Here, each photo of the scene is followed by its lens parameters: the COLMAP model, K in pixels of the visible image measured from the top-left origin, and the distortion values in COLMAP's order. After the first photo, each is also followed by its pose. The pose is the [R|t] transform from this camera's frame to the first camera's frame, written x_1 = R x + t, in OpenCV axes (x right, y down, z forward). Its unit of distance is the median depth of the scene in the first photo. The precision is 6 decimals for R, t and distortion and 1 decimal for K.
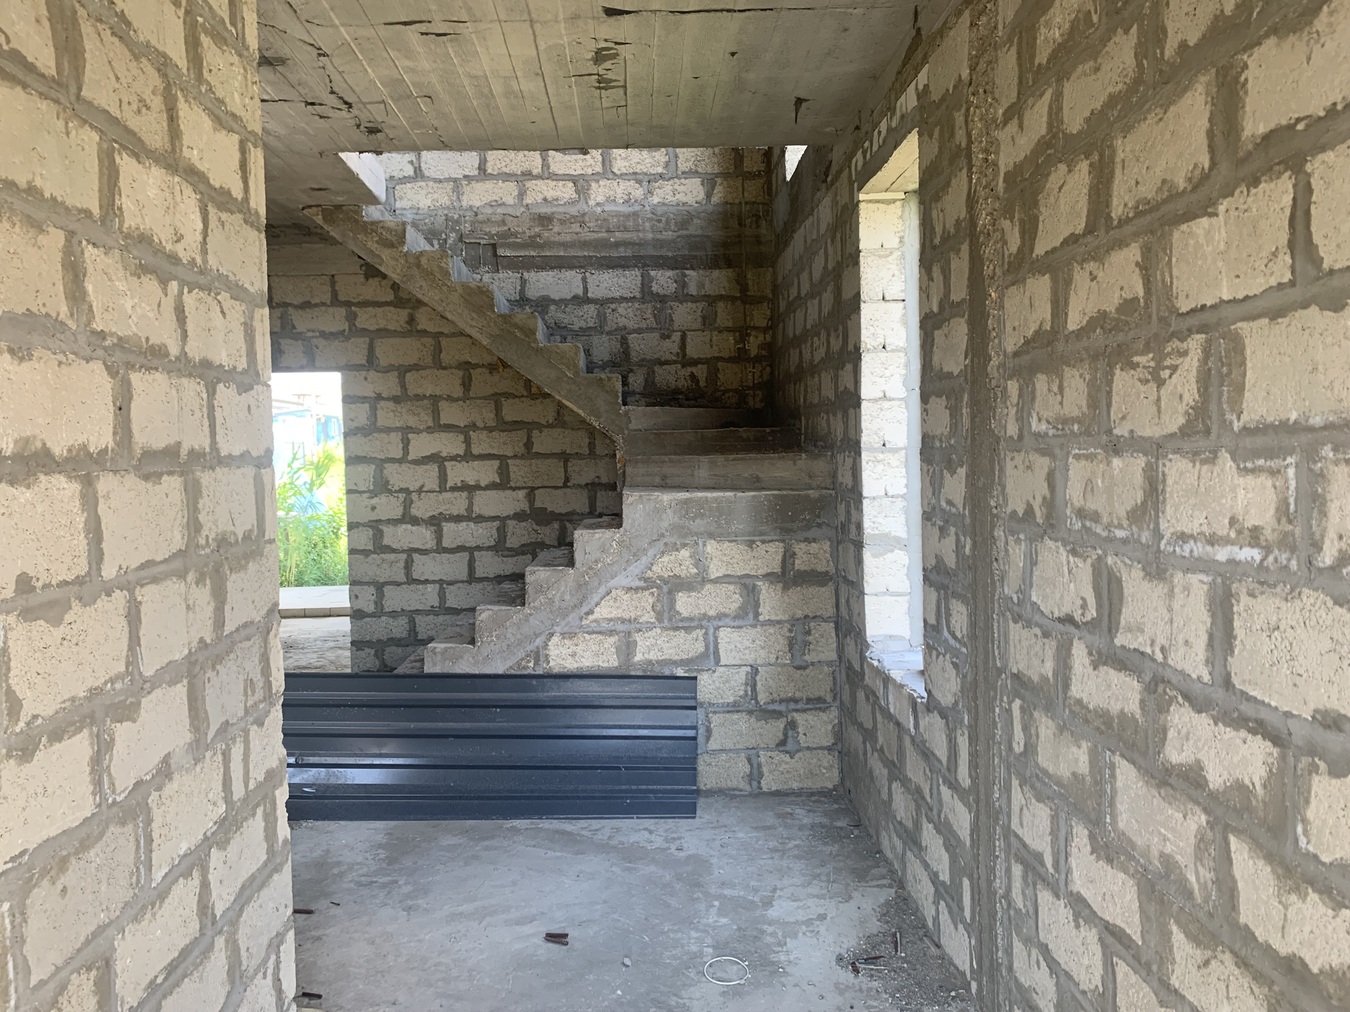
lens RADIAL K [[990.7, 0, 675.0], [0, 990.7, 506.0], [0, 0, 1]] dist [0.057661, -0.002487]
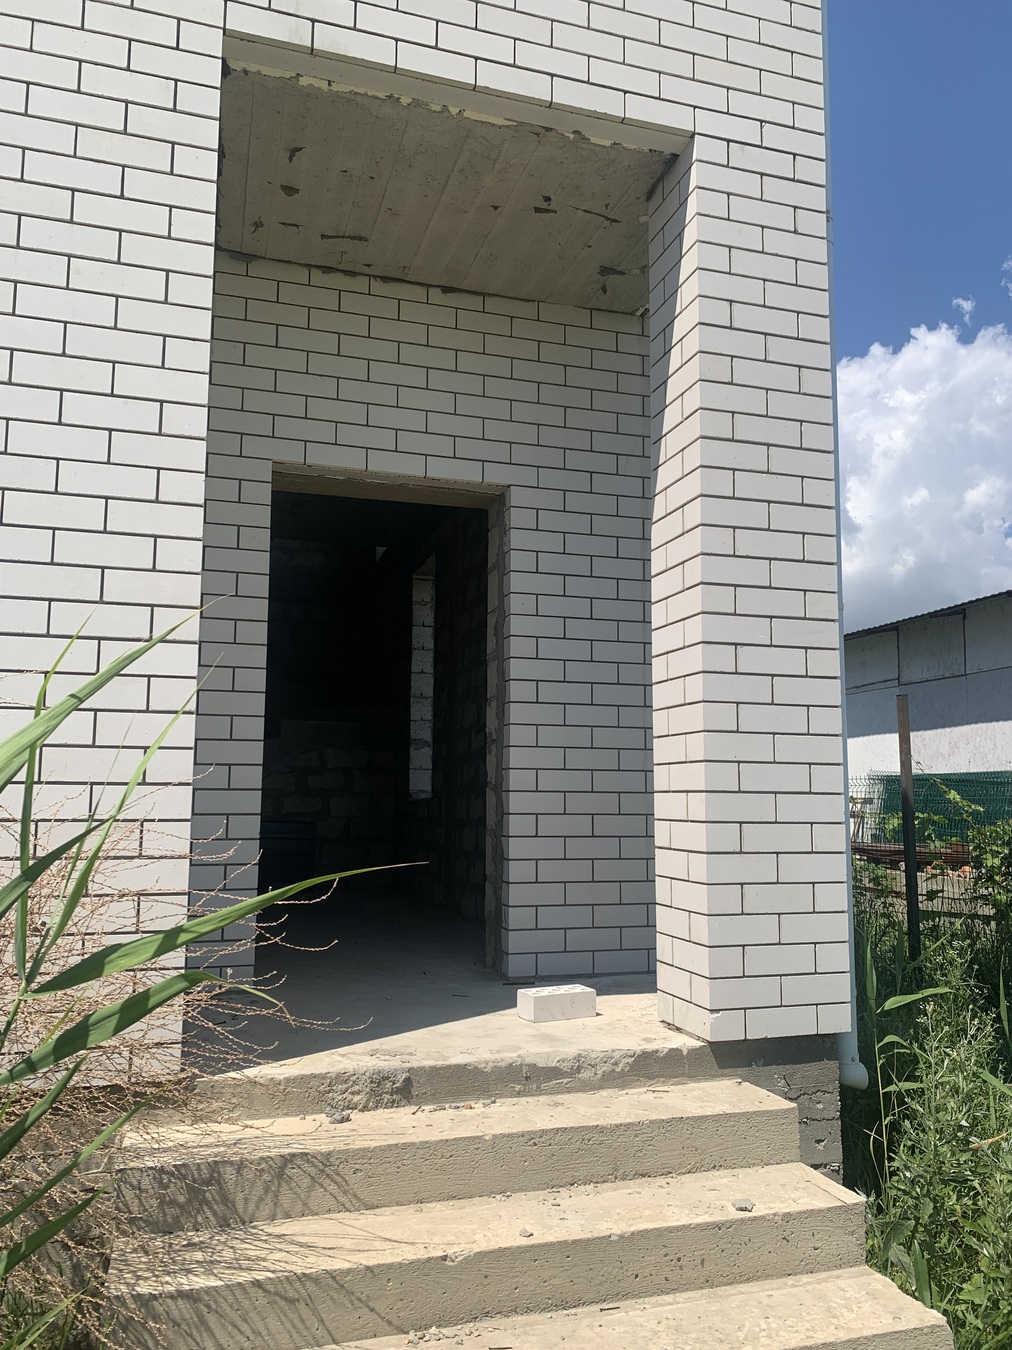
lens RADIAL K [[990.7, 0, 506.0], [0, 990.7, 675.0], [0, 0, 1]] dist [0.057661, -0.002487]
pose [[0.964055, 0.062538, 0.258239, -0.130531], [-0.015248, 0.983326, -0.181212, 0.230955], [-0.265265, 0.170760, 0.948934, -0.855606]]
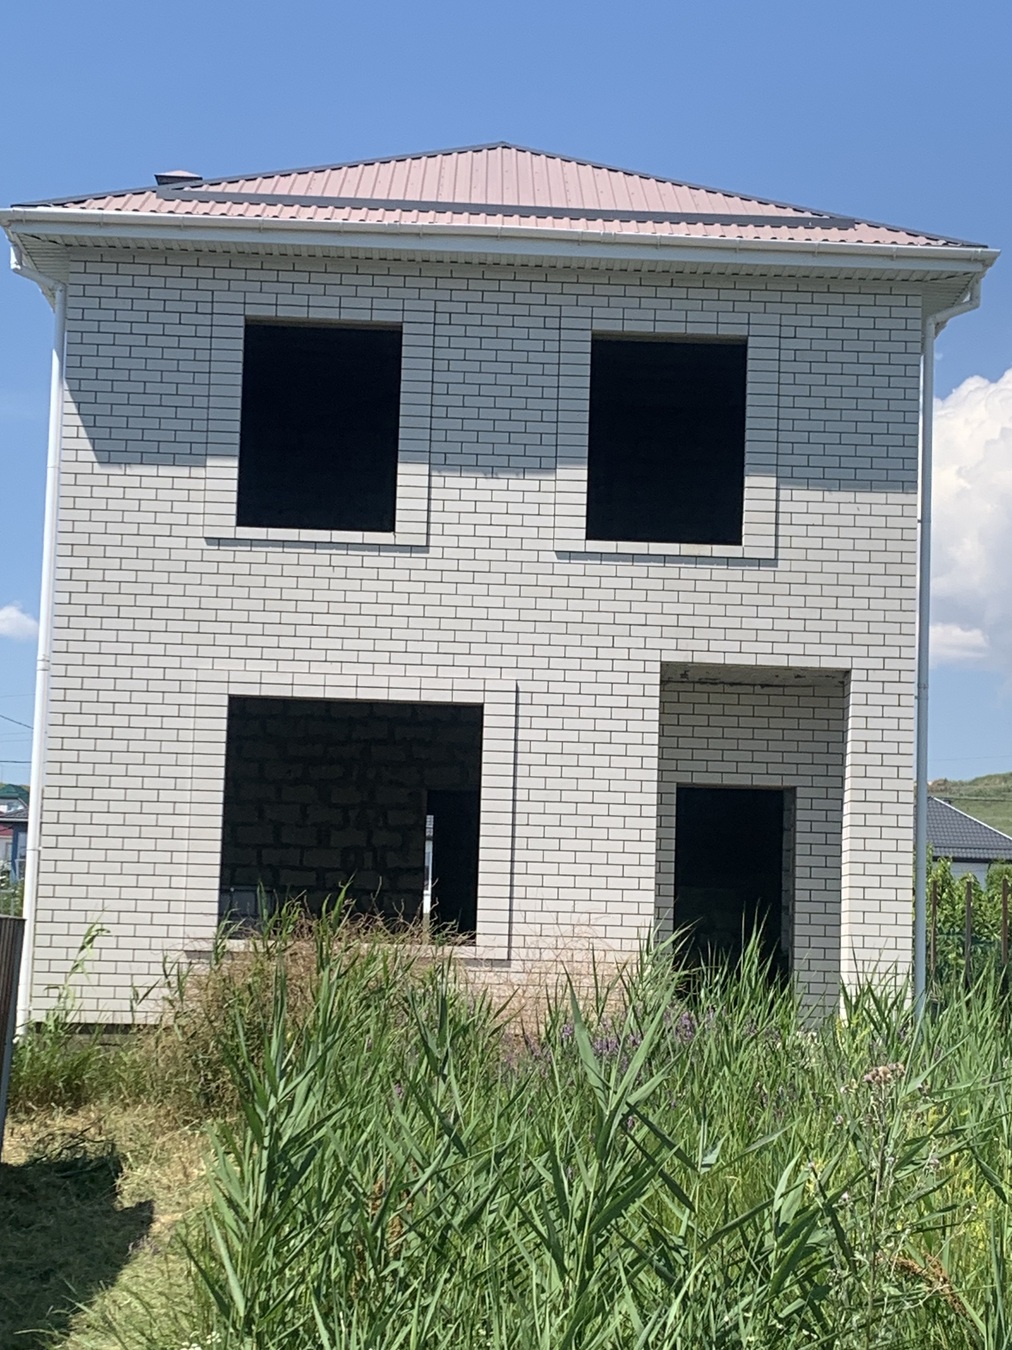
lens RADIAL K [[2467.2, 0, 506.0], [0, 2467.2, 675.0], [0, 0, 1]] dist [-0.454164, 14.772612]
pose [[0.998201, 0.054164, -0.025712, -0.507186], [-0.057625, 0.985117, -0.161939, 0.644774], [0.016558, 0.163129, 0.986466, -8.036550]]
